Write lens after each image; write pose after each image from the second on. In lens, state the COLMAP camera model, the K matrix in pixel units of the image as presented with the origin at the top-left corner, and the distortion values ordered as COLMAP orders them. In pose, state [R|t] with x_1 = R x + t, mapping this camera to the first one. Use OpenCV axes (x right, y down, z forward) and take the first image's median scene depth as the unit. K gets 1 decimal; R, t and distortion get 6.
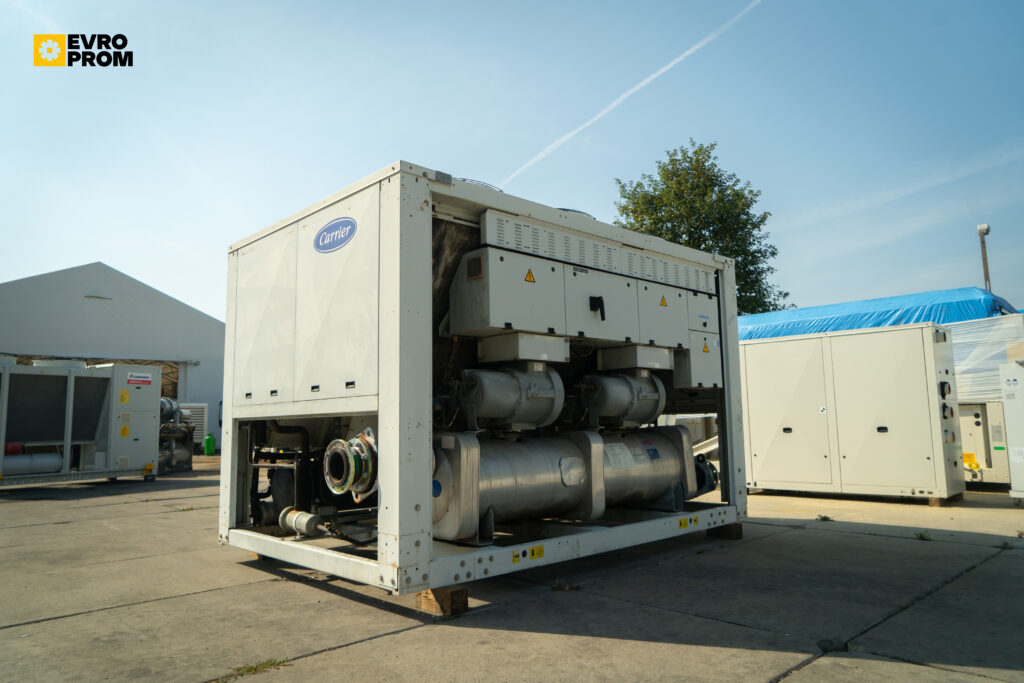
lens RADIAL K [[701.4, 0, 513.5], [0, 701.4, 338.9], [0, 0, 1]] dist [-0.026600, 0.008276]
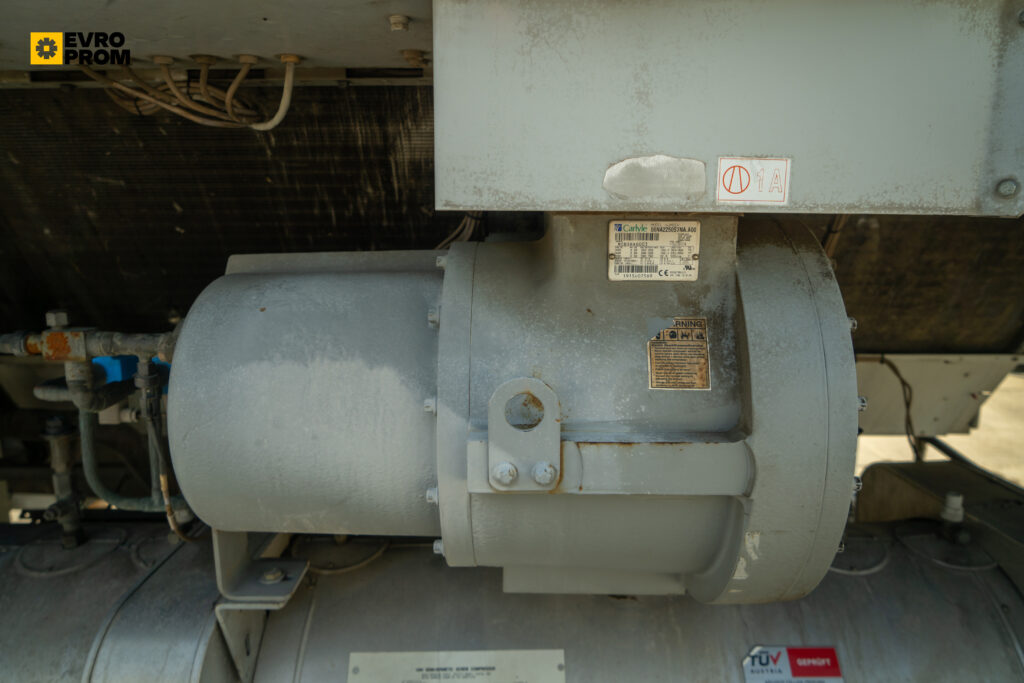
lens RADIAL K [[701.4, 0, 510.4], [0, 701.4, 337.7], [0, 0, 1]] dist [-0.026600, 0.008276]
pose [[0.718893, 0.150852, -0.678555, 0.284475], [0.071737, 0.954855, 0.288279, 0.031425], [0.691409, -0.255919, 0.675617, 1.022126]]
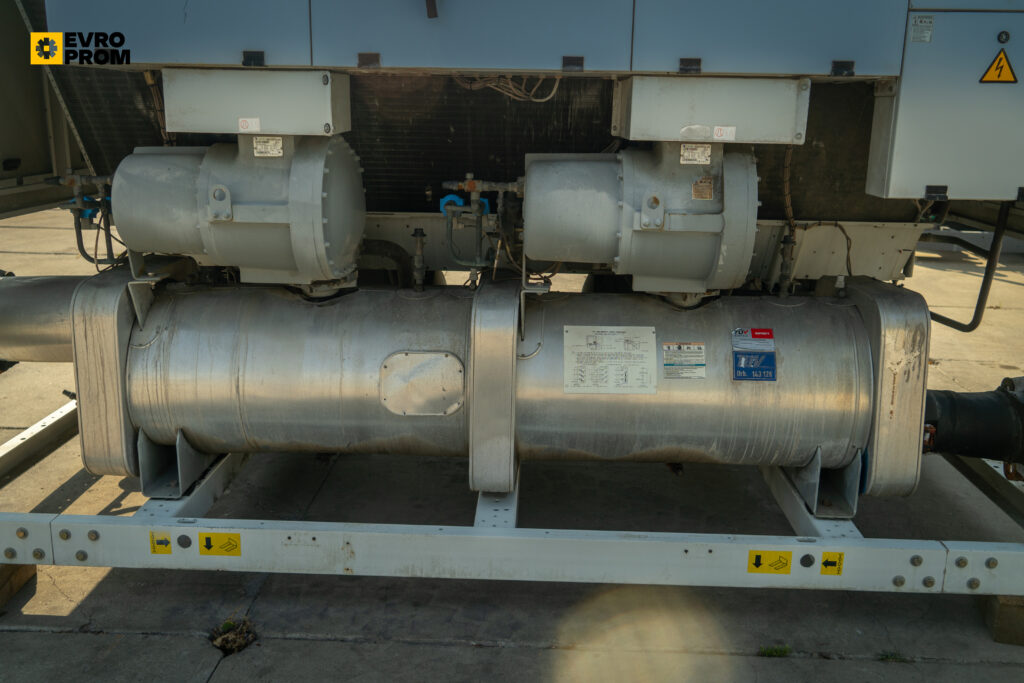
lens RADIAL K [[929.1, 0, 512.3], [0, 929.1, 328.4], [0, 0, 1]] dist [0.003794, 0.000000]
pose [[0.699893, 0.200679, -0.685476, 0.522506], [0.056913, 0.940997, 0.333595, -0.033524], [0.711976, -0.272494, 0.647176, 0.688924]]
